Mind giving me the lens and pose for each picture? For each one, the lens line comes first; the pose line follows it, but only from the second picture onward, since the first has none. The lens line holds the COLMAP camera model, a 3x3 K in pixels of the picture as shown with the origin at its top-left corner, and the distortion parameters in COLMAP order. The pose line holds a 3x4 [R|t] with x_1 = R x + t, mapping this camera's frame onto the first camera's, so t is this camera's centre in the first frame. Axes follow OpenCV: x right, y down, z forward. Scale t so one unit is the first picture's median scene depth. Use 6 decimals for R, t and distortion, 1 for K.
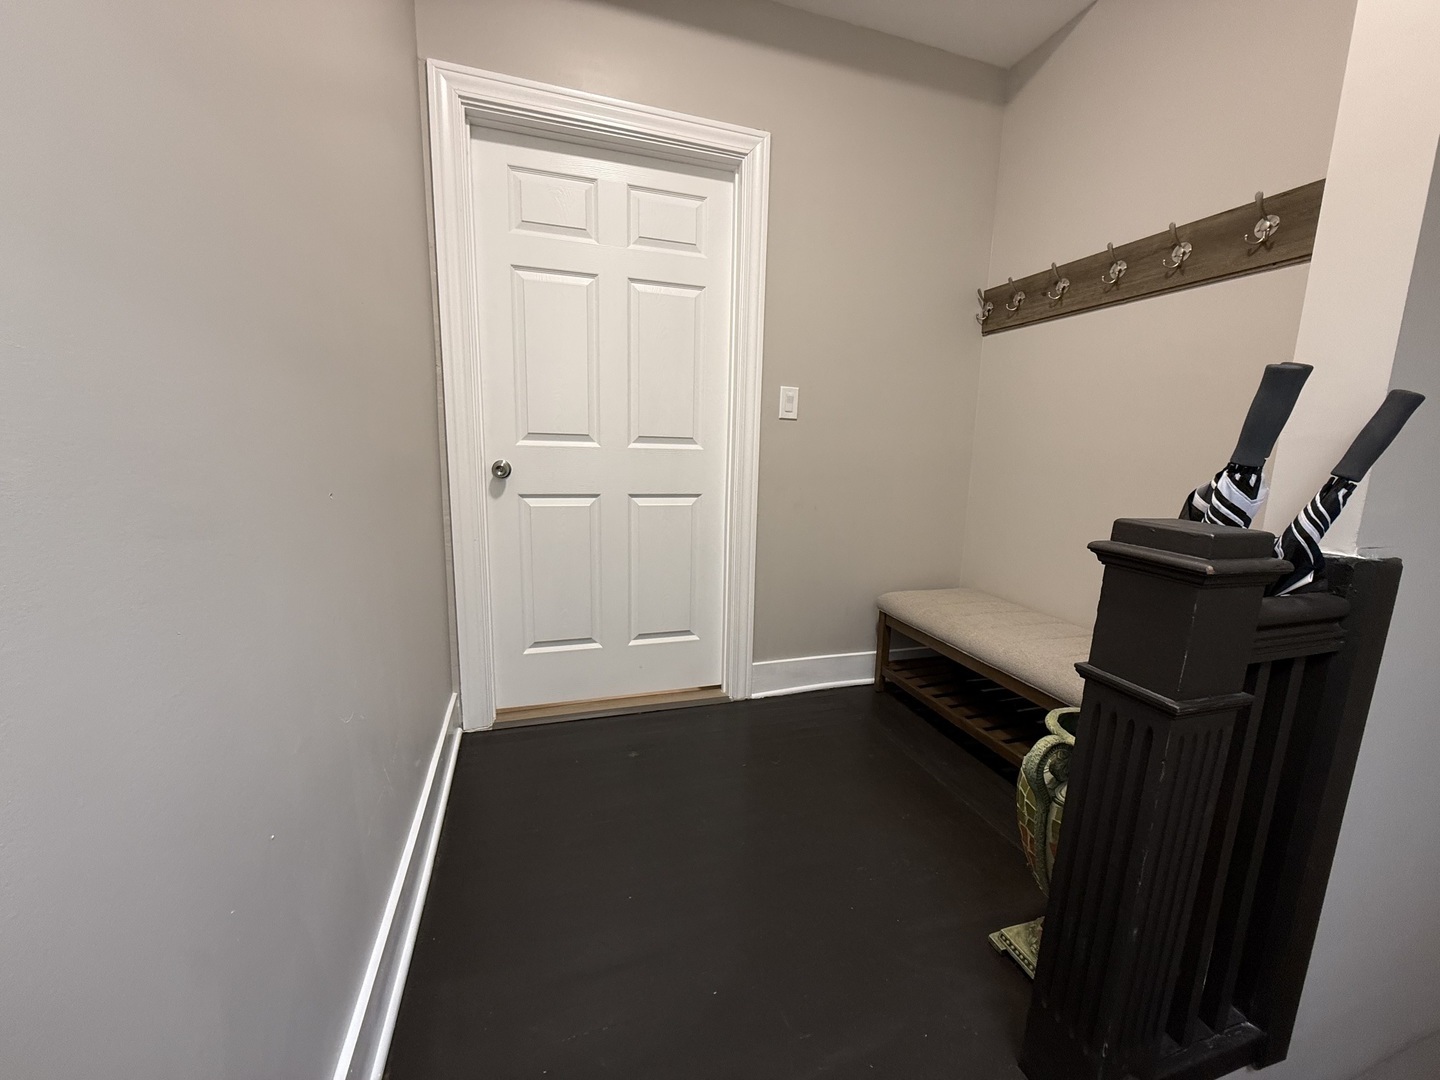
lens RADIAL K [[567.2, 0, 720.0], [0, 567.2, 540.0], [0, 0, 1]] dist [-0.000243, -0.000017]
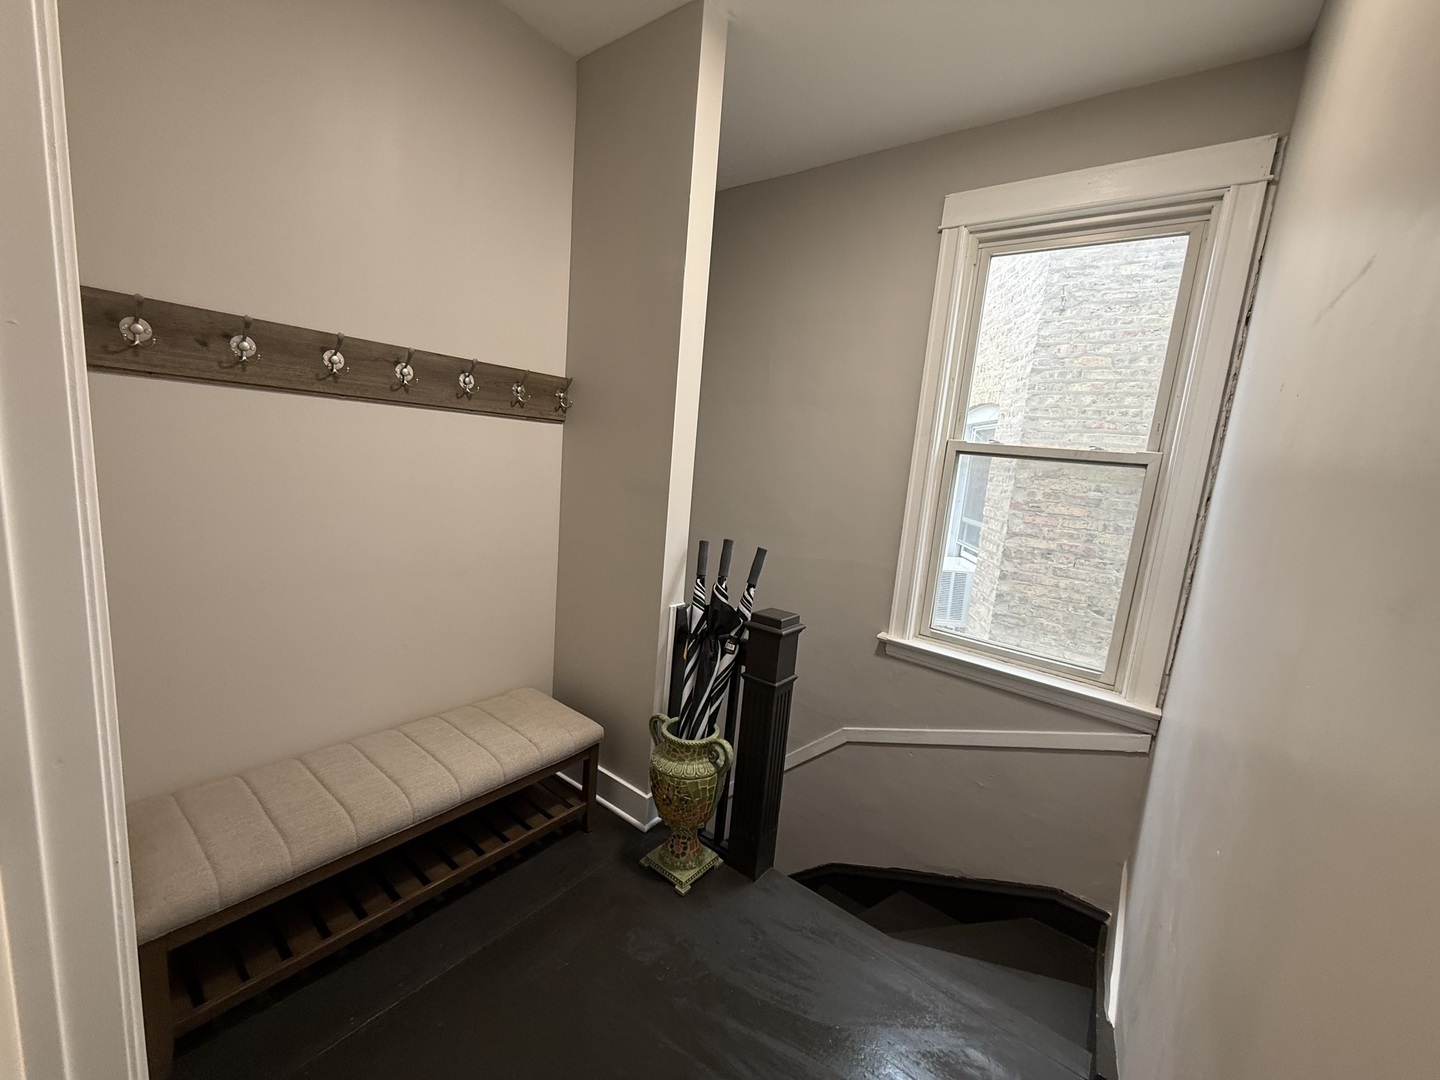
lens RADIAL K [[567.2, 0, 720.0], [0, 567.2, 540.0], [0, 0, 1]] dist [-0.000243, -0.000017]
pose [[-0.564828, -0.194739, 0.801902, -0.444644], [0.044672, 0.963116, 0.265354, -0.446622], [-0.823999, 0.185702, -0.535295, 1.112541]]
